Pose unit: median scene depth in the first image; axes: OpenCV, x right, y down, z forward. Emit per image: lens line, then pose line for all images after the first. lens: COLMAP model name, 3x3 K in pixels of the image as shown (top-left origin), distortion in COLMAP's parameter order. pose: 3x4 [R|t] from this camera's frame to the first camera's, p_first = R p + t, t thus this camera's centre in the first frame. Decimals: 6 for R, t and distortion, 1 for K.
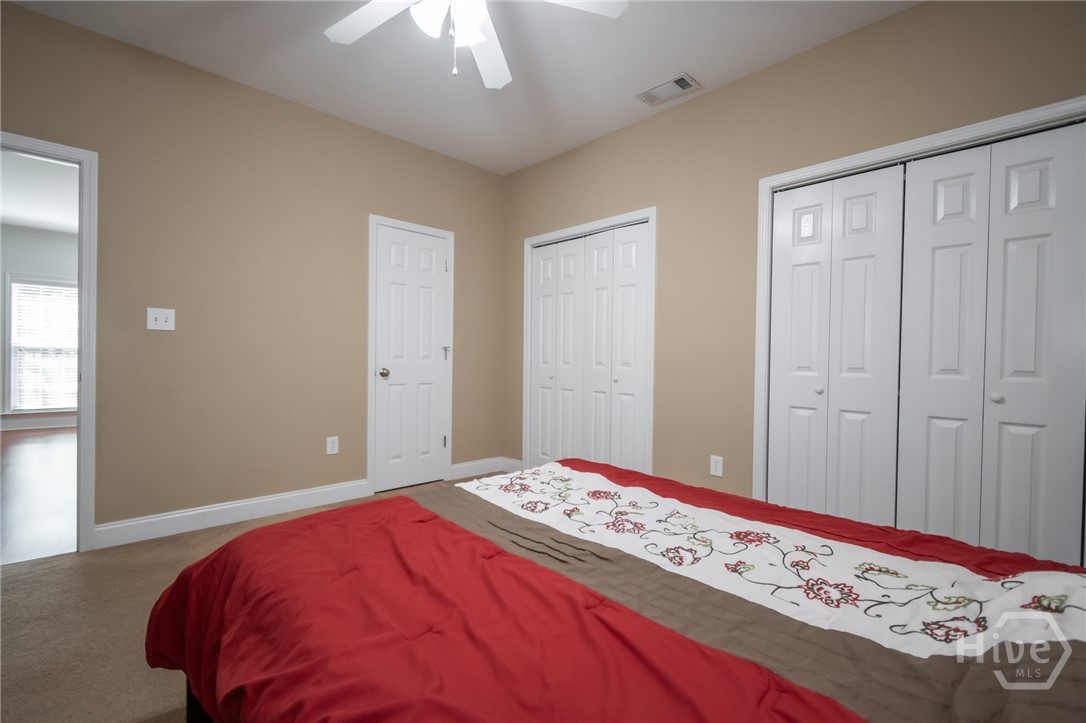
lens RADIAL K [[476.8, 0, 543.0], [0, 476.8, 361.5], [0, 0, 1]] dist [0.000504, 0.000015]
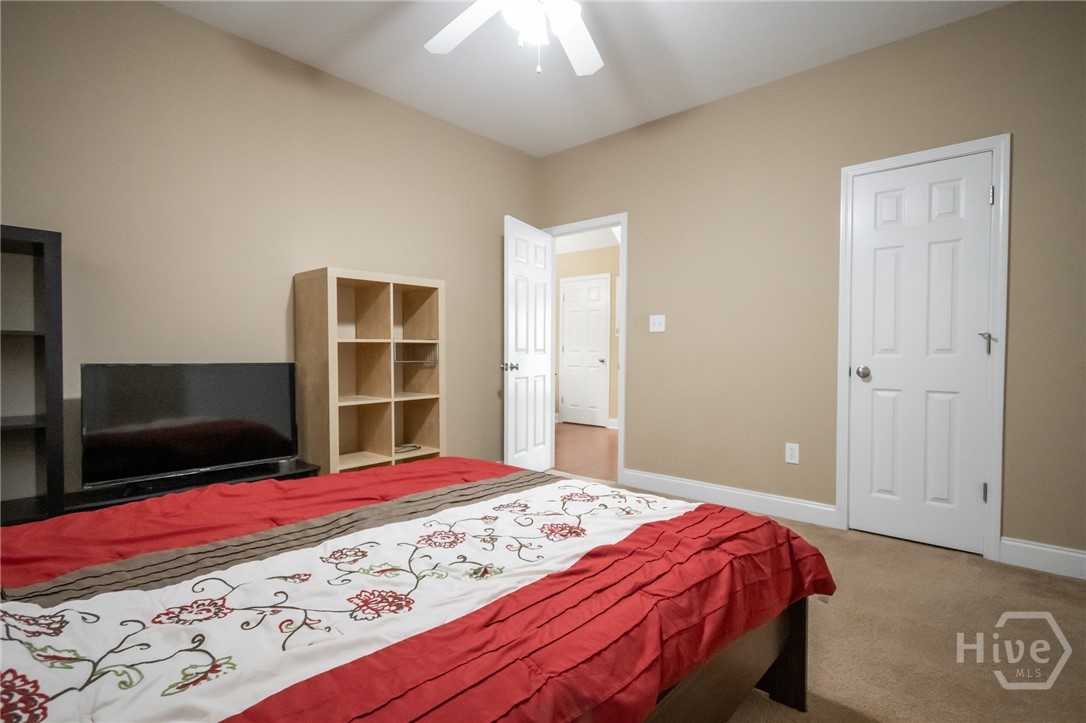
lens RADIAL K [[525.1, 0, 543.0], [0, 525.1, 361.5], [0, 0, 1]] dist [0.002069, 0.000204]
pose [[0.082663, 0.006399, -0.996557, 0.458953], [-0.010496, 0.999930, 0.005550, 0.007303], [0.996522, 0.010001, 0.082724, 0.446421]]
